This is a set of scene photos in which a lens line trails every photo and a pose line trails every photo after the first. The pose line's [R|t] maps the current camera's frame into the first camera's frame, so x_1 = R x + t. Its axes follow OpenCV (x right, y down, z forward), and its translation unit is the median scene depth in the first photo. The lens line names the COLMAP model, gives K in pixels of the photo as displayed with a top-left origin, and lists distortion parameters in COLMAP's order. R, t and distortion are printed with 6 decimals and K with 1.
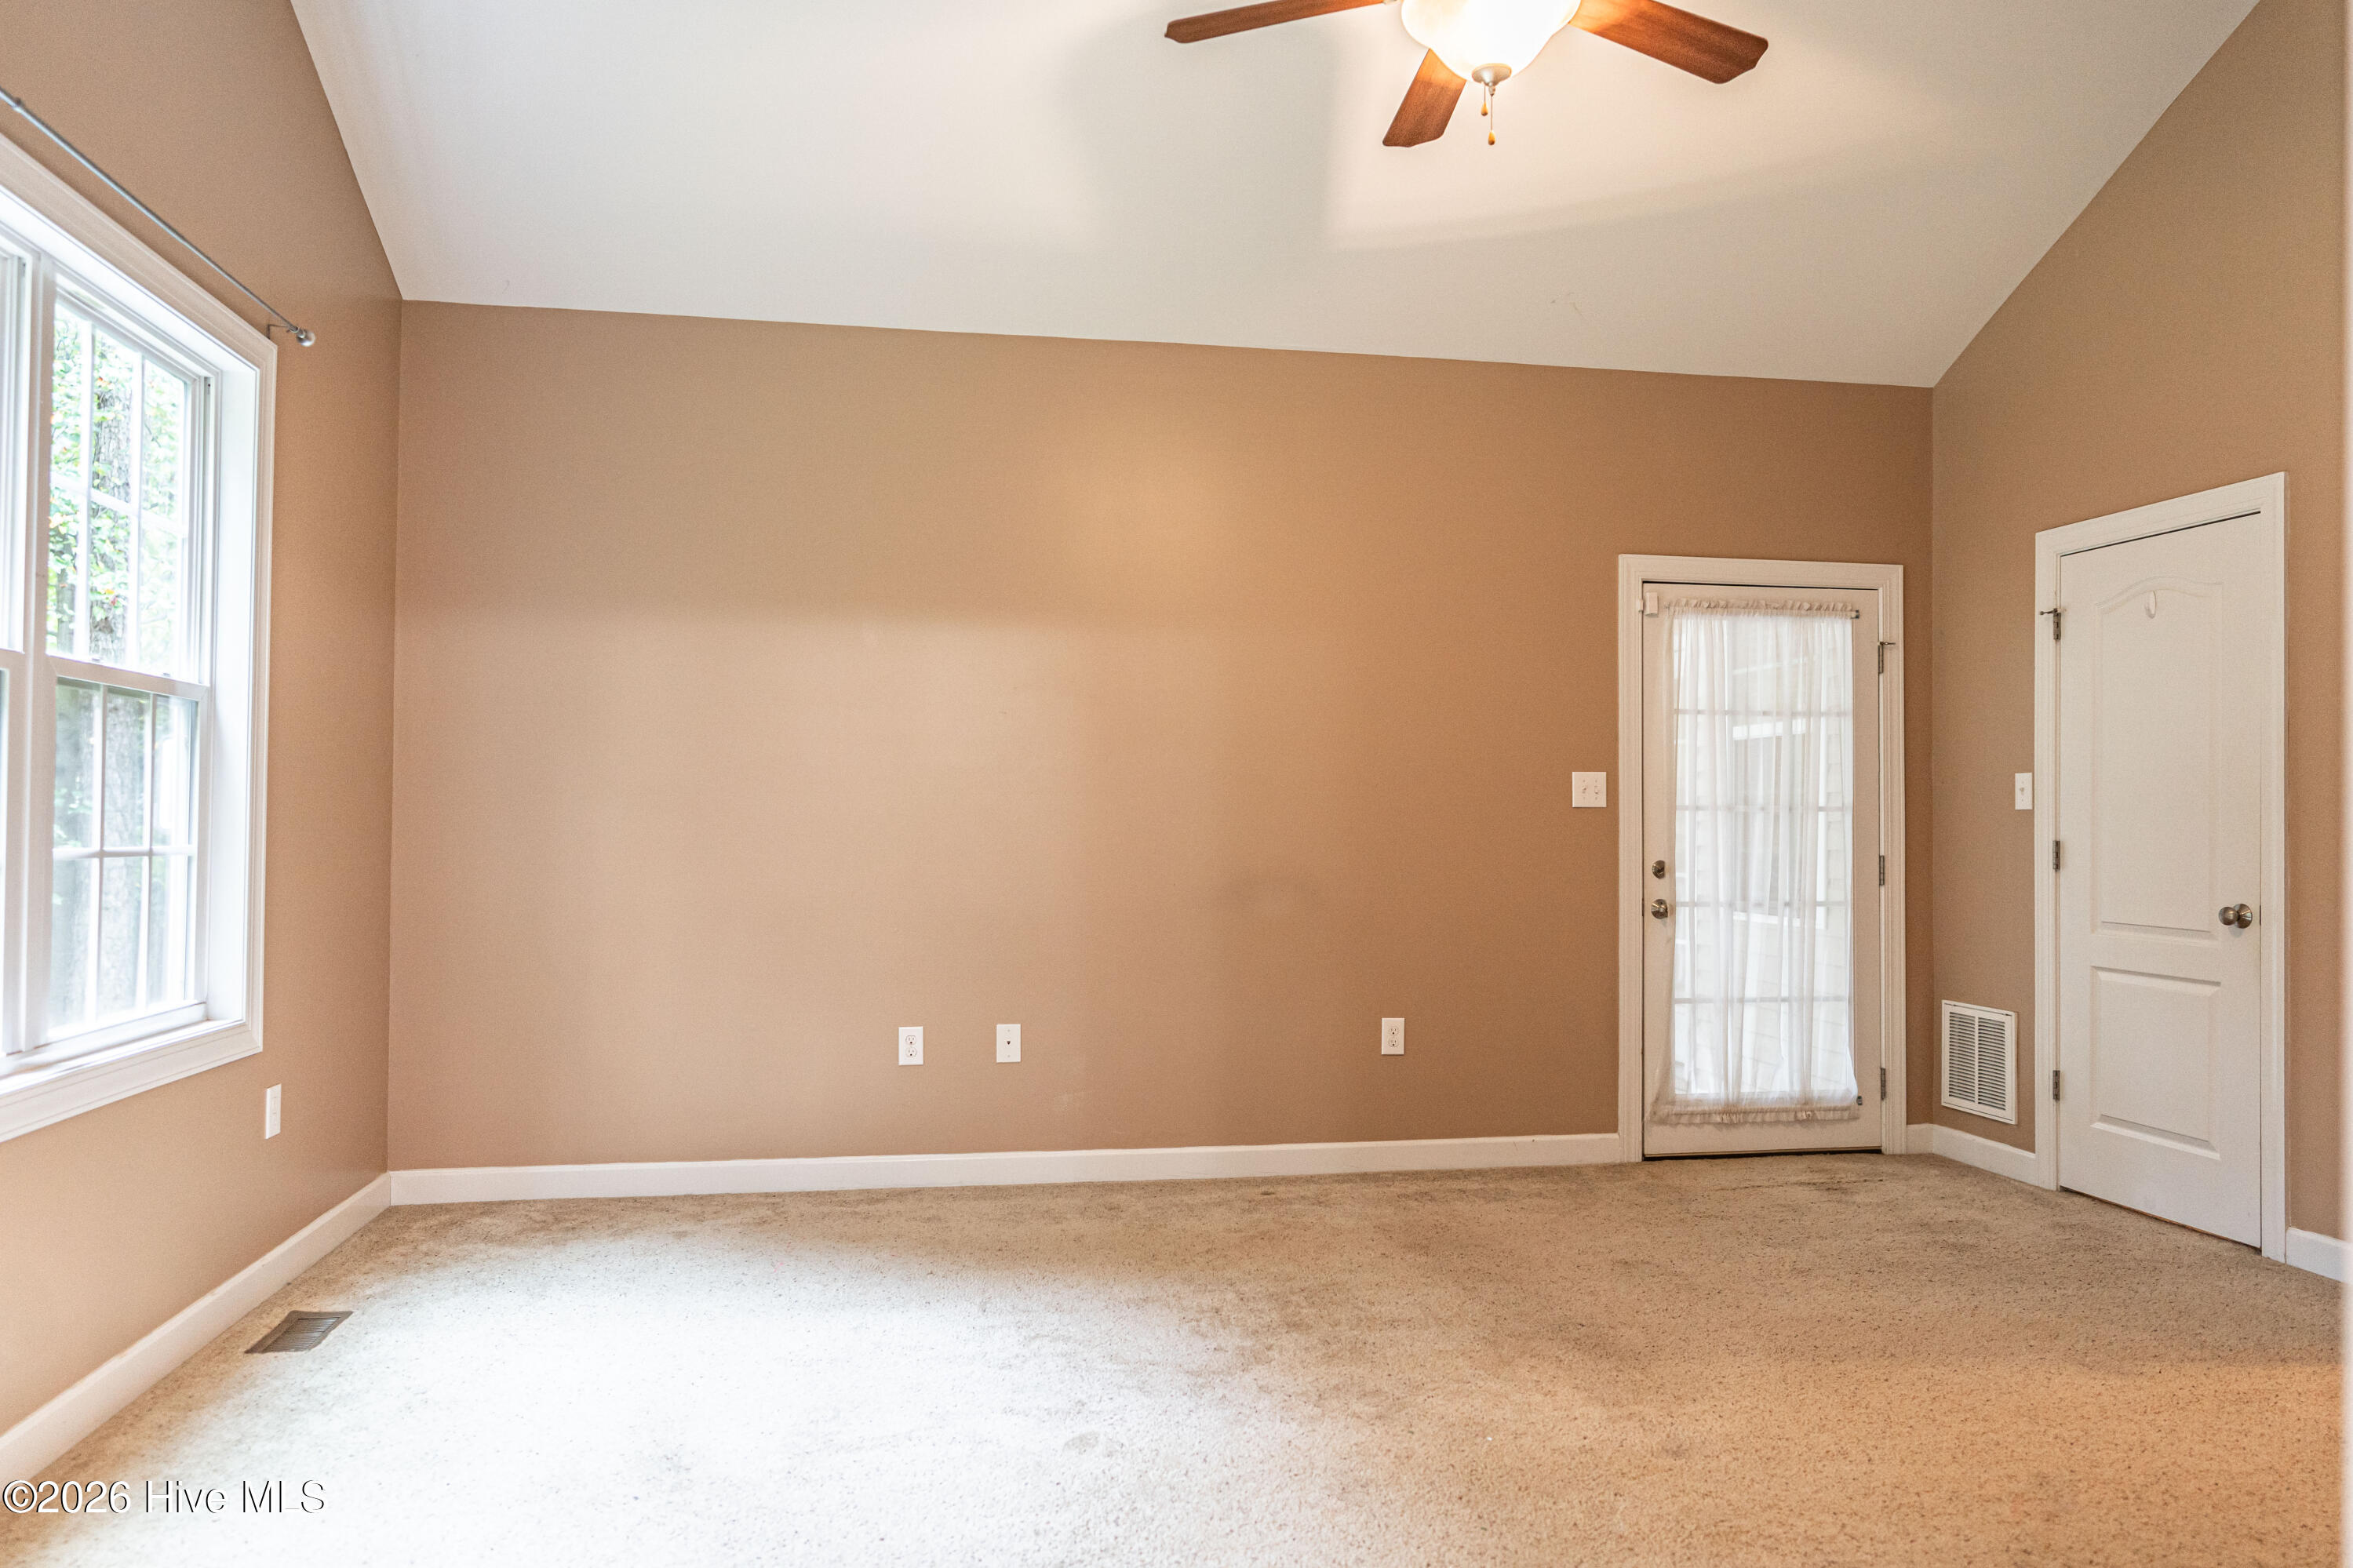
lens RADIAL K [[1569.5, 0, 1168.6], [0, 1569.5, 793.1], [0, 0, 1]] dist [0.003116, 0.002875]
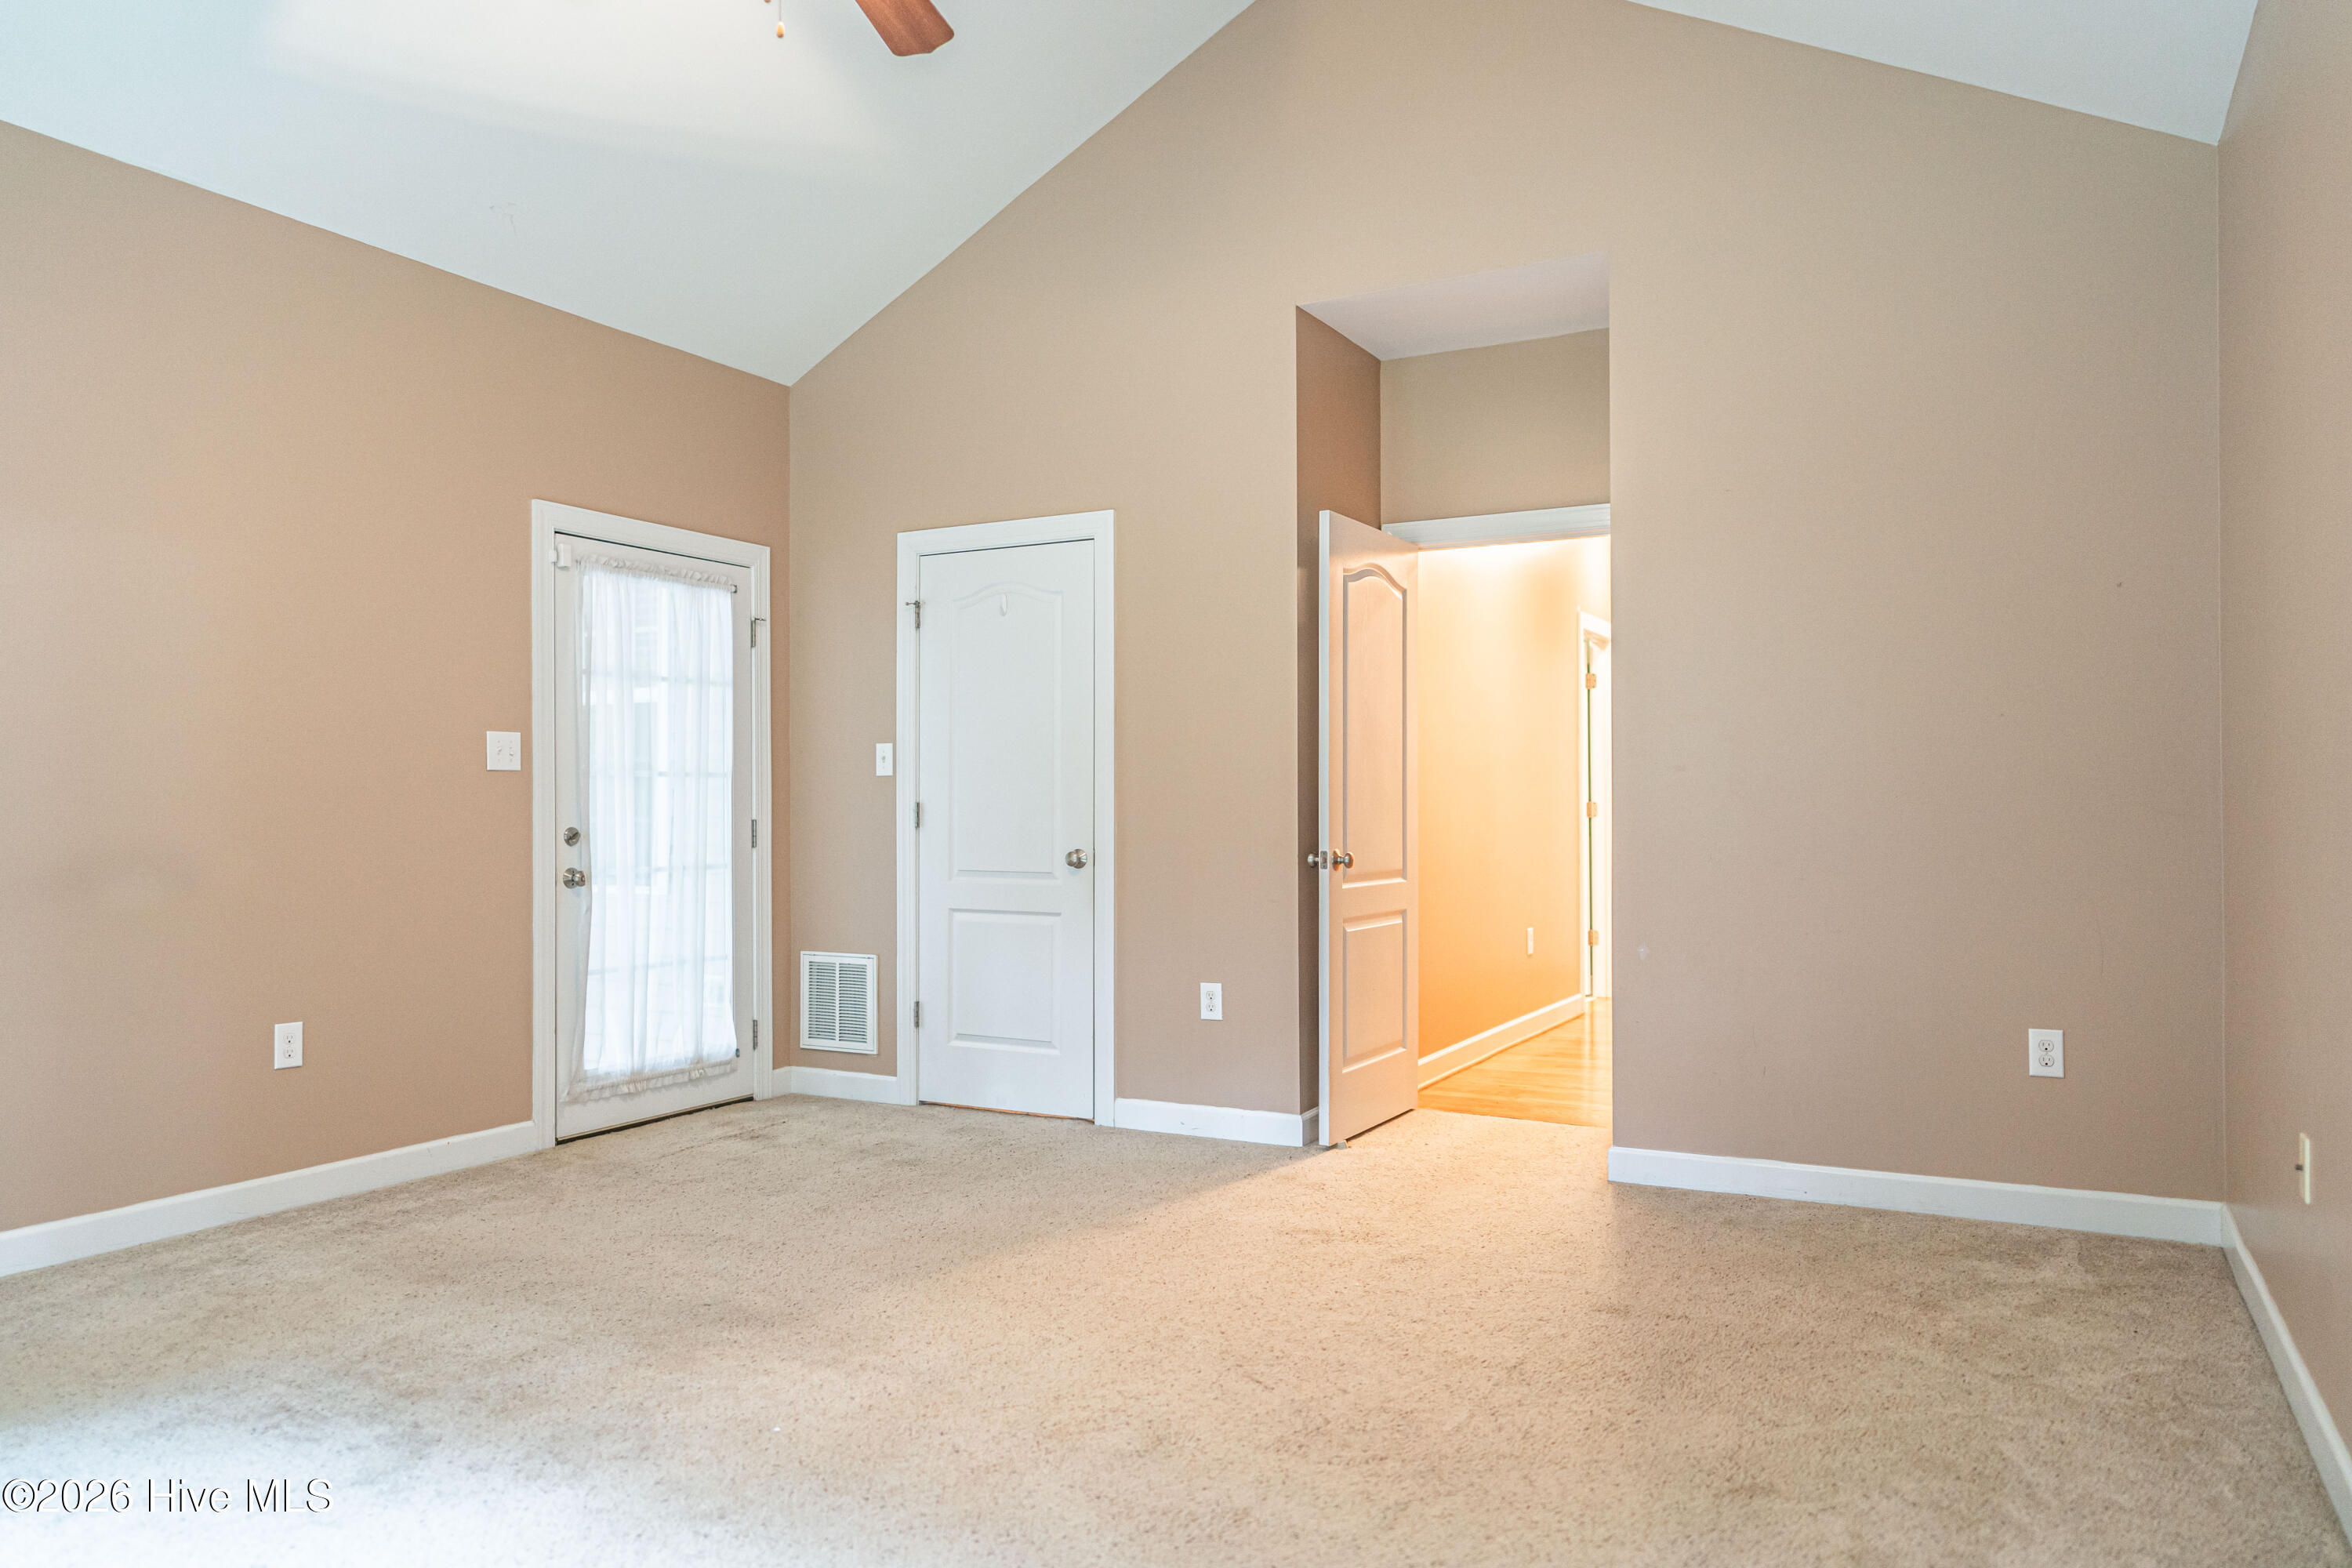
lens RADIAL K [[1569.0, 0, 1135.2], [0, 1569.0, 792.7], [0, 0, 1]] dist [0.003116, 0.002875]
pose [[0.638489, 0.000305, 0.769631, -0.226277], [-0.007461, 0.999955, 0.005793, 0.015723], [-0.769595, -0.009441, 0.638463, 0.146394]]
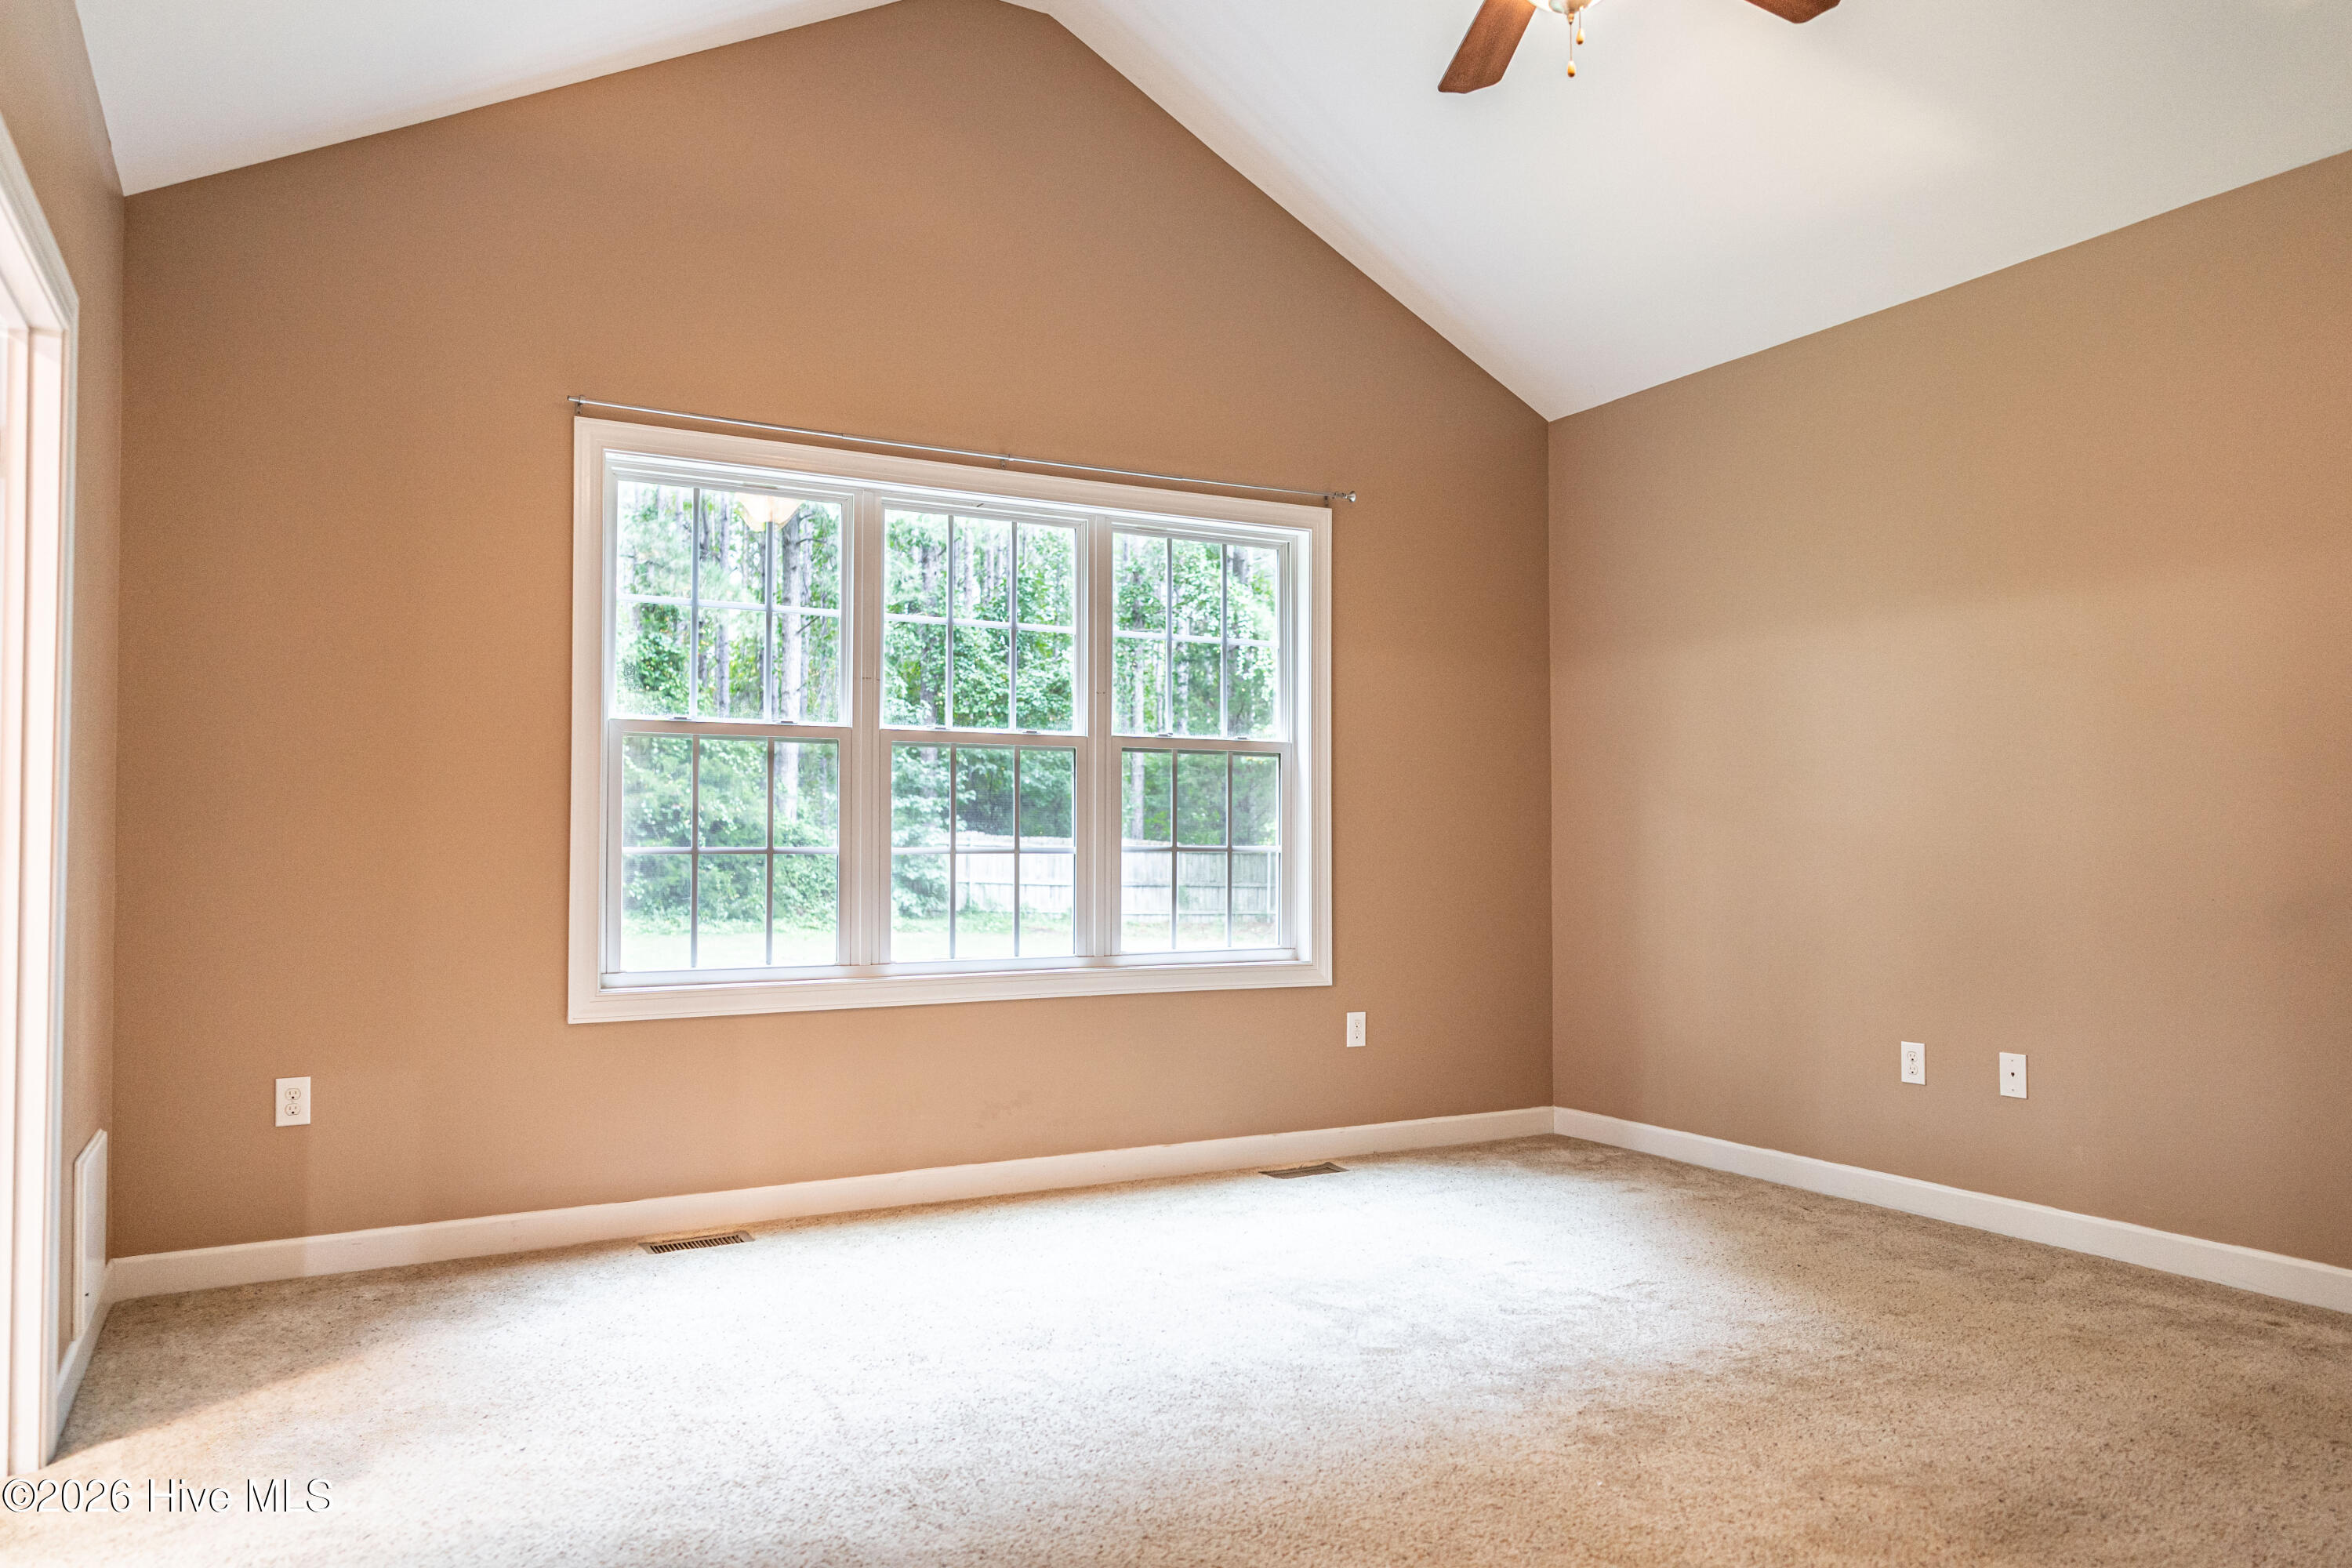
lens RADIAL K [[1569.0, 0, 1186.6], [0, 1569.0, 792.0], [0, 0, 1]] dist [0.003116, 0.002875]
pose [[0.347679, -0.038067, -0.936841, 0.591890], [0.020878, 0.999242, -0.032854, 0.021581], [0.937381, -0.008137, 0.348210, 0.276663]]
